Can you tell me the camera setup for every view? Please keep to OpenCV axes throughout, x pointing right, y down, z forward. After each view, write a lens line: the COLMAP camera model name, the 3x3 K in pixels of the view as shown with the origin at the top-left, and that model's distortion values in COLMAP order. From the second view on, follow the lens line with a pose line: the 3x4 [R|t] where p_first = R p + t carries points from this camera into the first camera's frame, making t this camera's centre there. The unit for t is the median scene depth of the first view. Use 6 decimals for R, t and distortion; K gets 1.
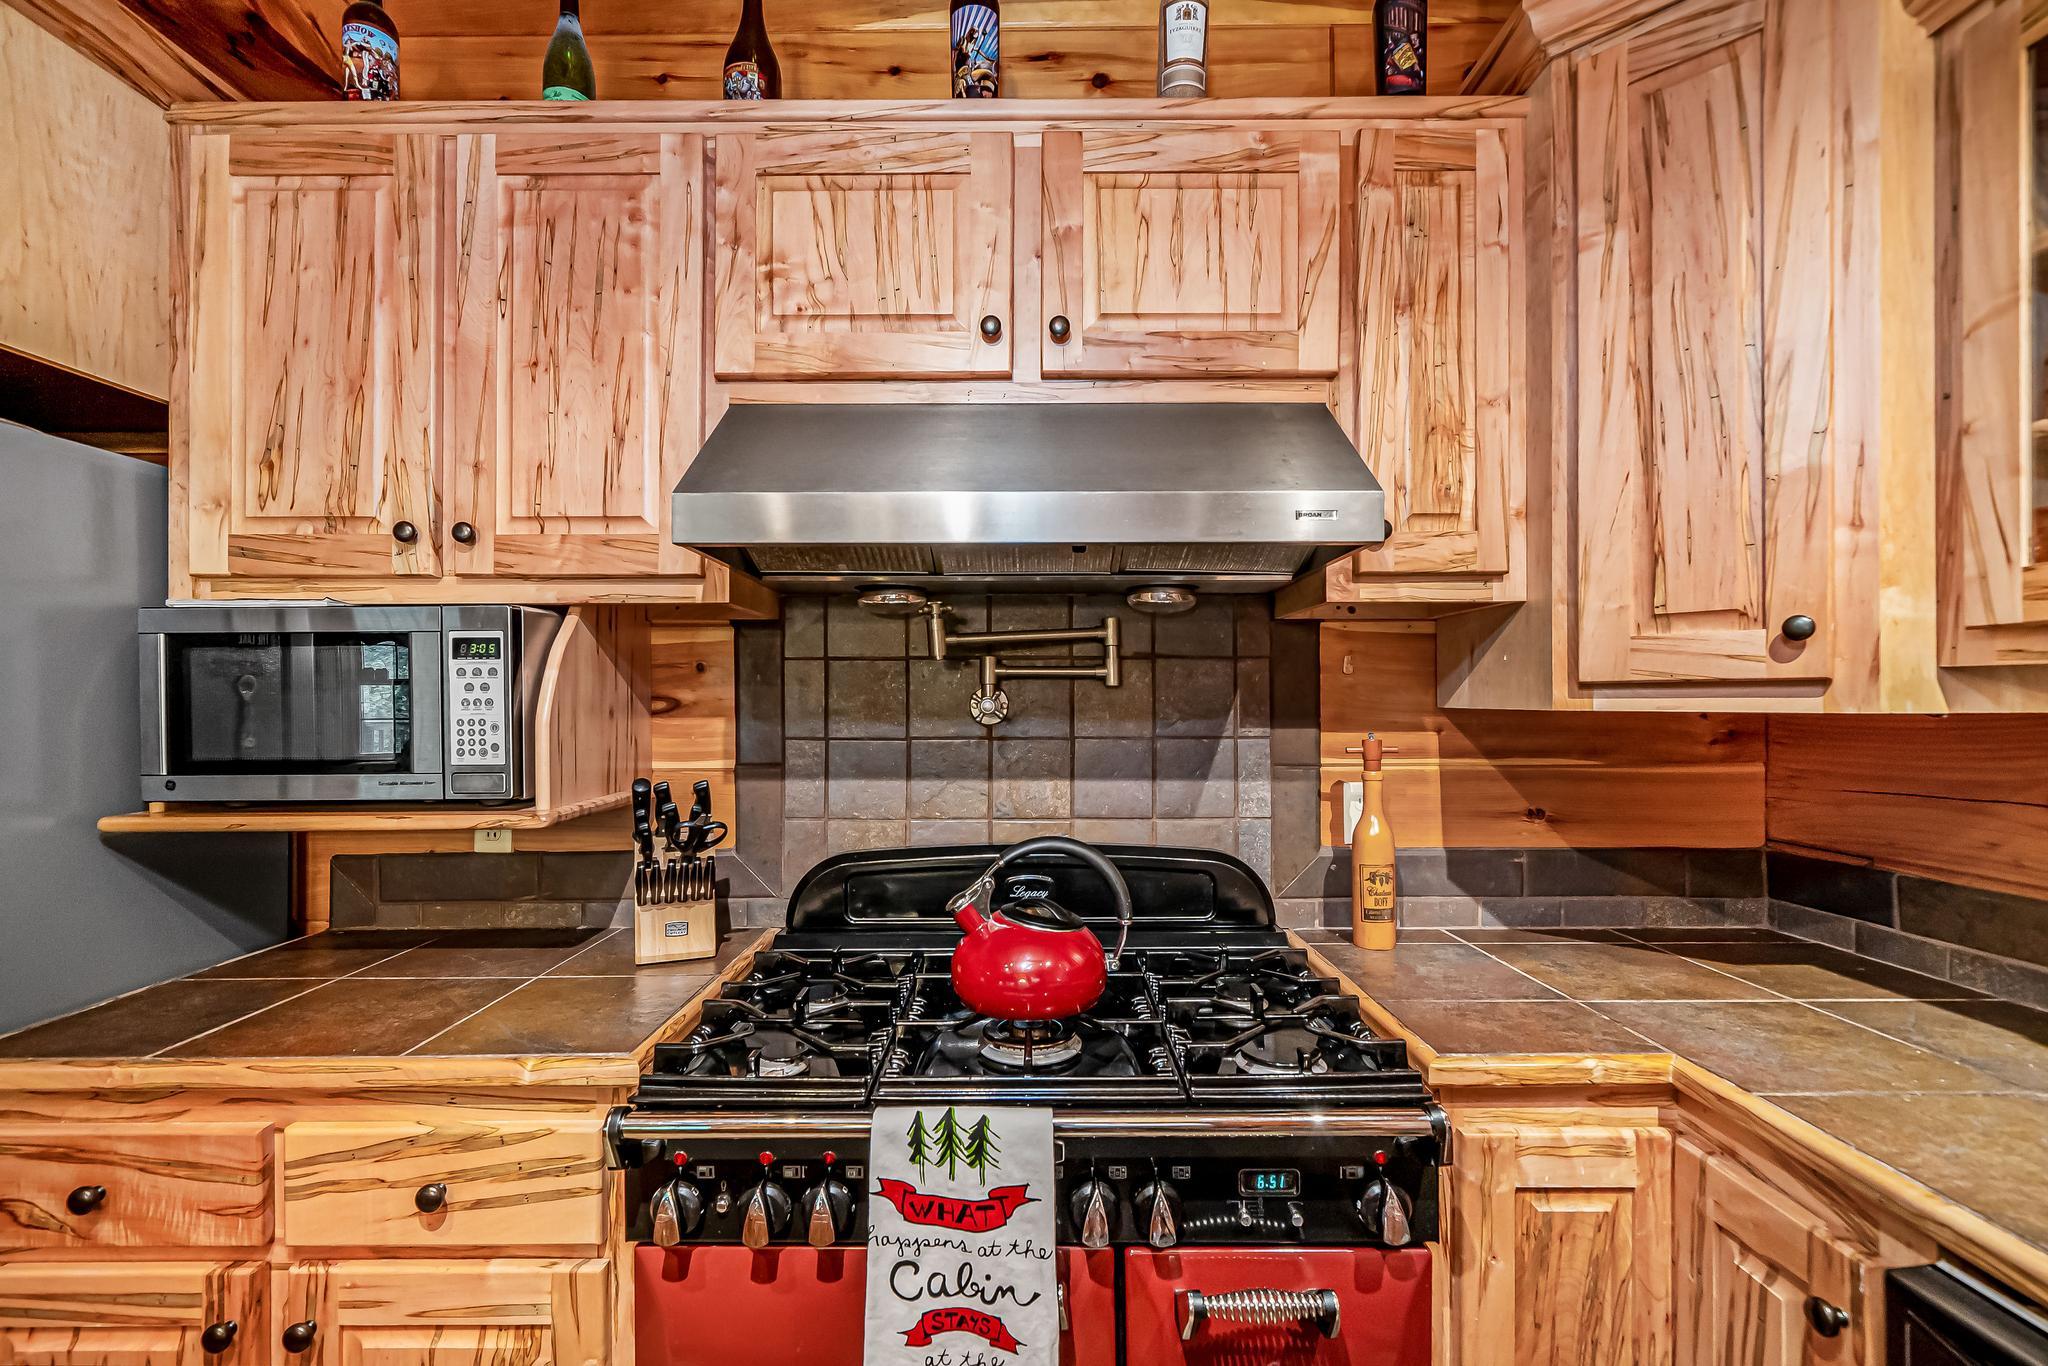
lens RADIAL K [[903.5, 0, 1008.2], [0, 903.5, 696.0], [0, 0, 1]] dist [-0.000248, -0.000042]
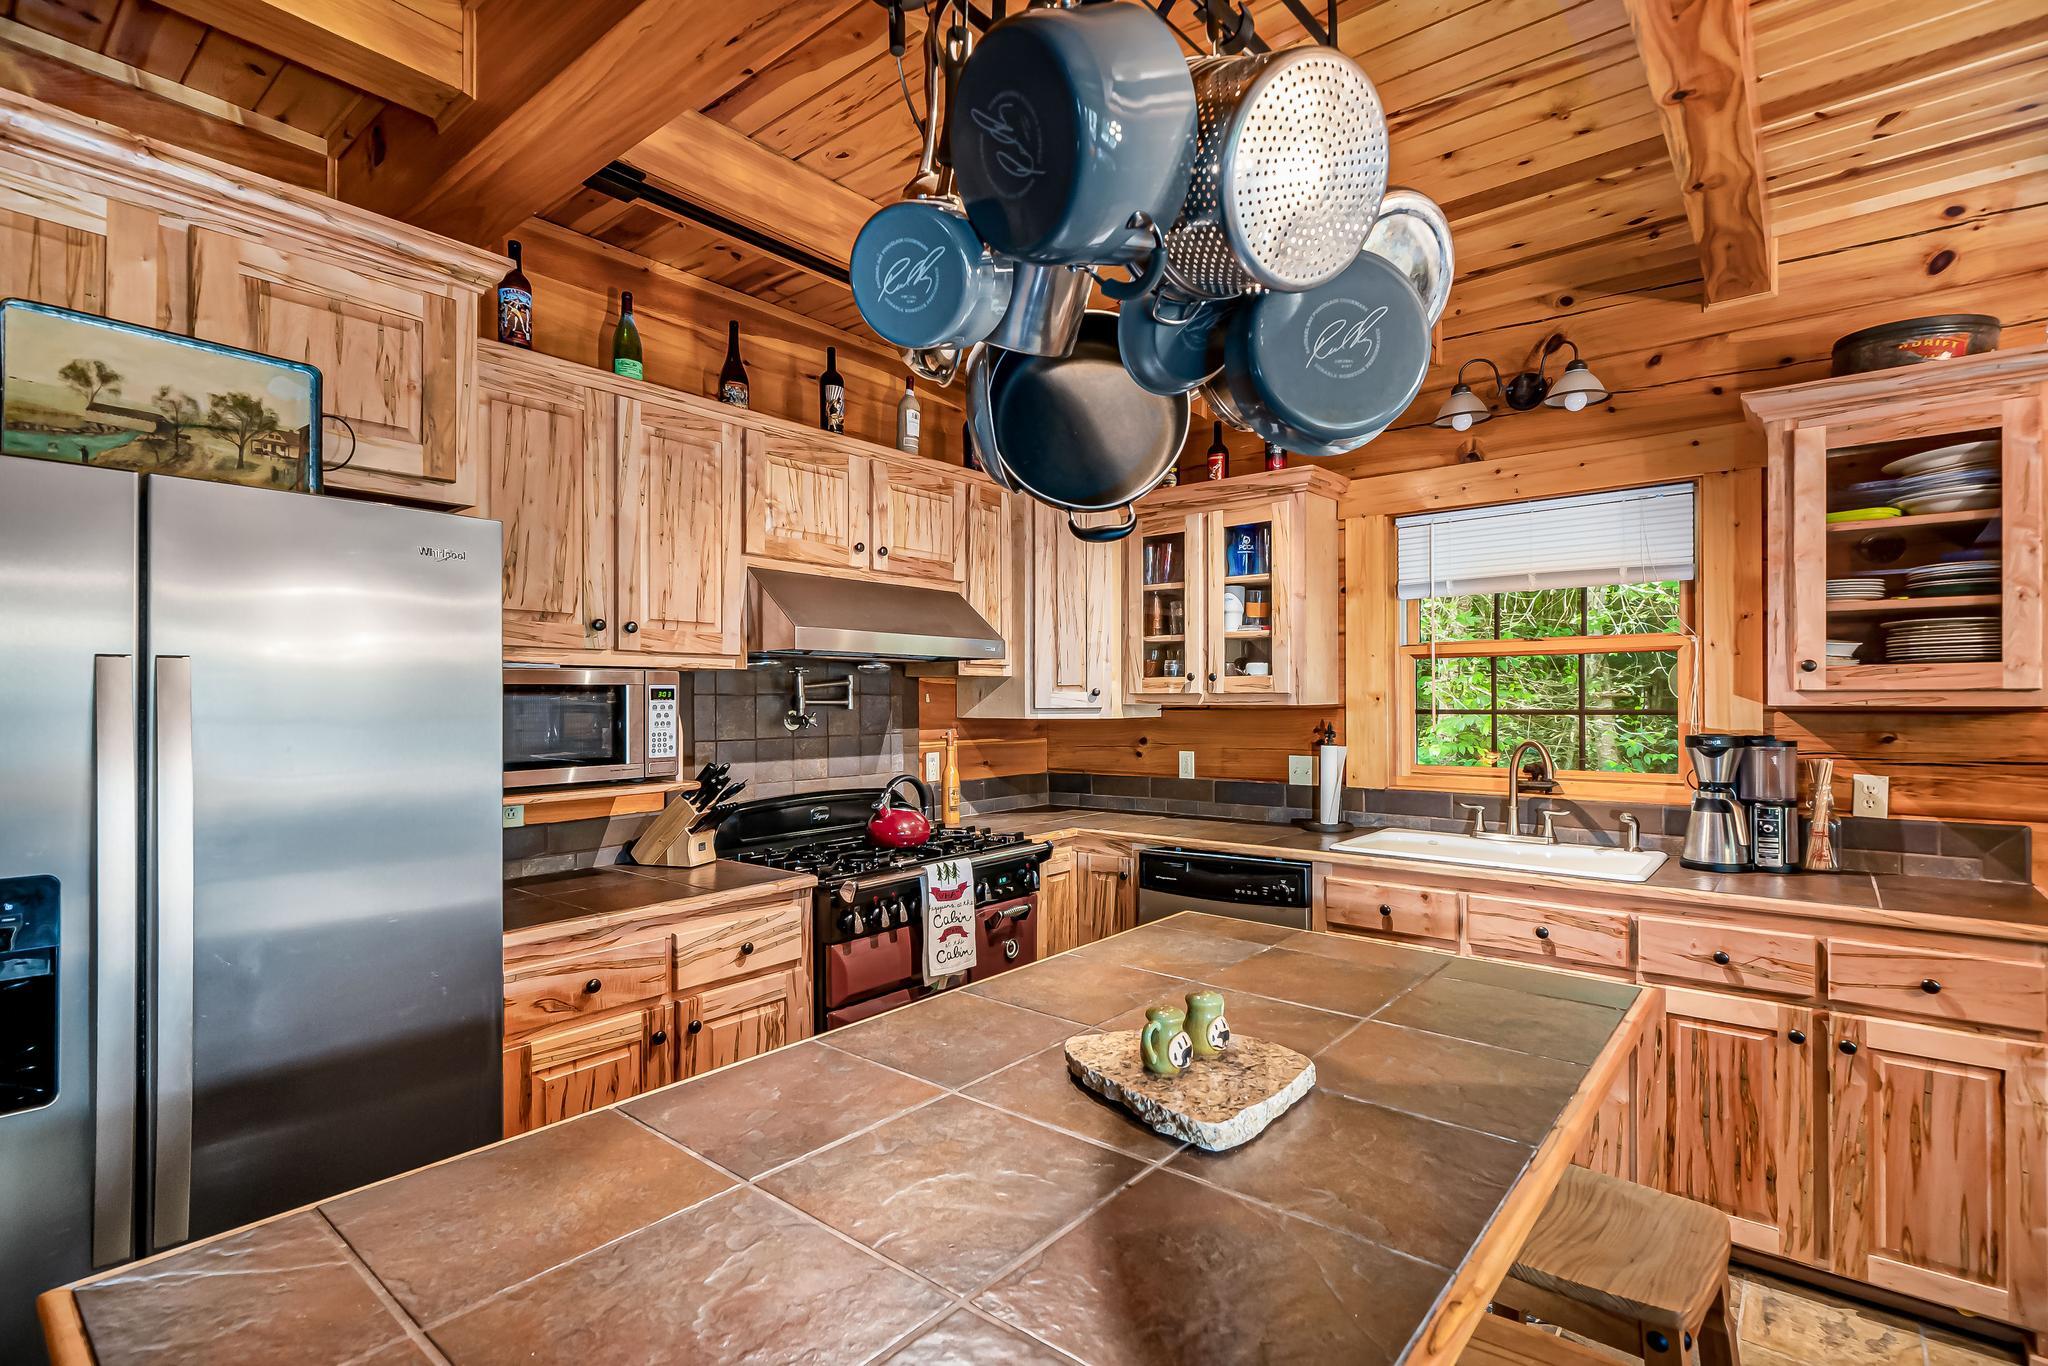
lens RADIAL K [[968.6, 0, 1027.2], [0, 968.6, 698.8], [0, 0, 1]] dist [-0.001881, 0.000949]
pose [[0.626122, 0.000627, 0.779725, -1.571522], [-0.000493, 1.000000, -0.000408, -0.040592], [-0.779725, -0.000129, 0.626122, -0.772939]]
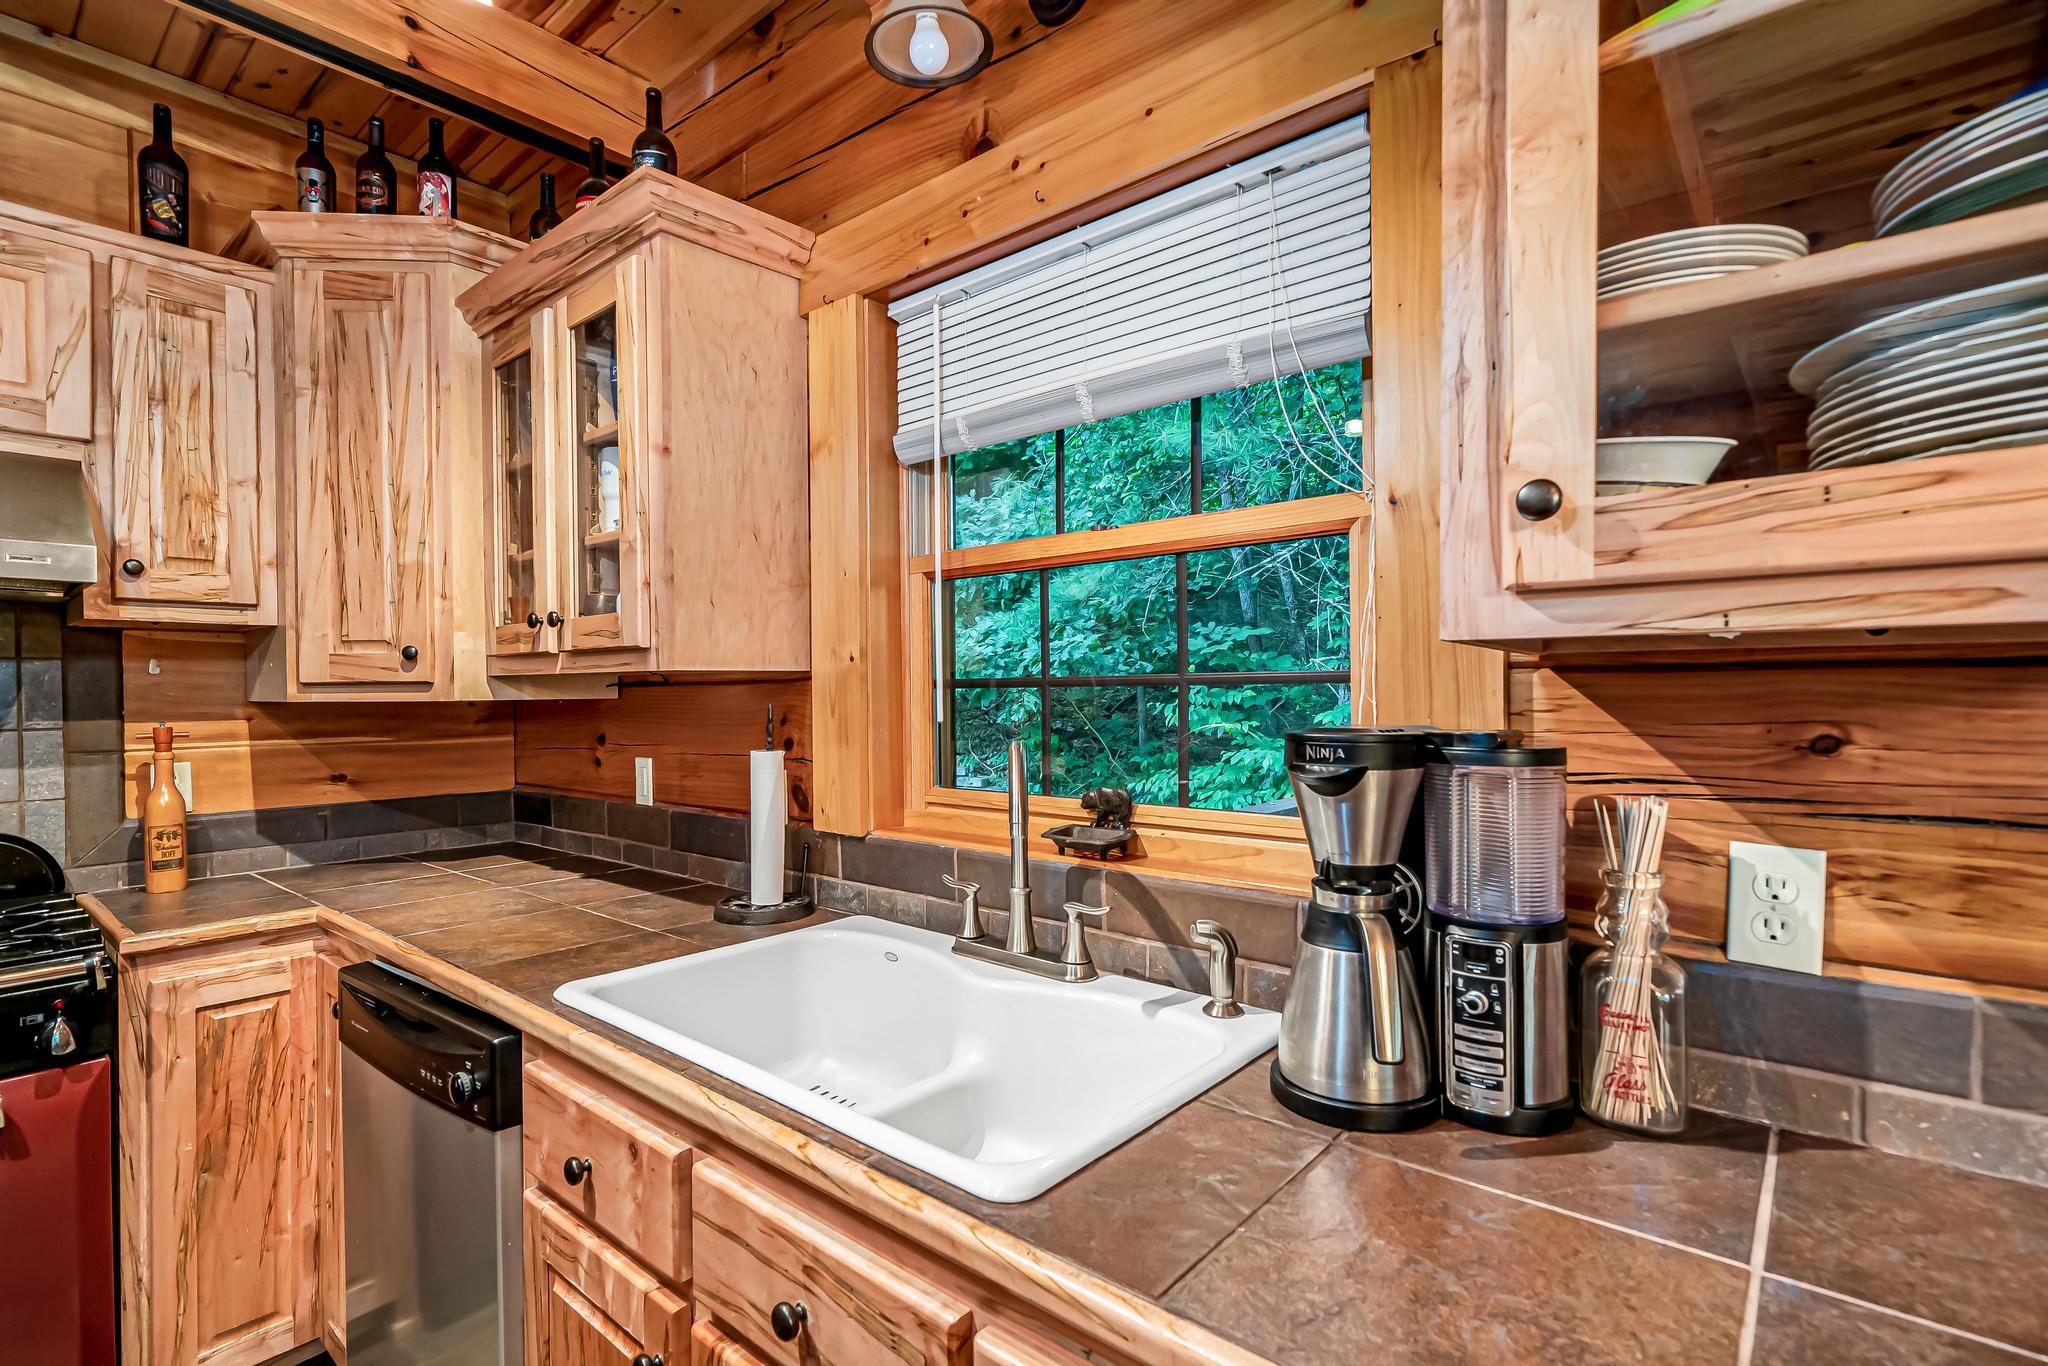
lens RADIAL K [[968.6, 0, 1028.5], [0, 968.6, 696.1], [0, 0, 1]] dist [-0.001881, 0.000949]
pose [[0.631964, -0.008311, 0.774953, 0.139312], [0.003807, 0.999964, 0.007619, -0.000613], [-0.774988, -0.001864, 0.631973, -0.898052]]
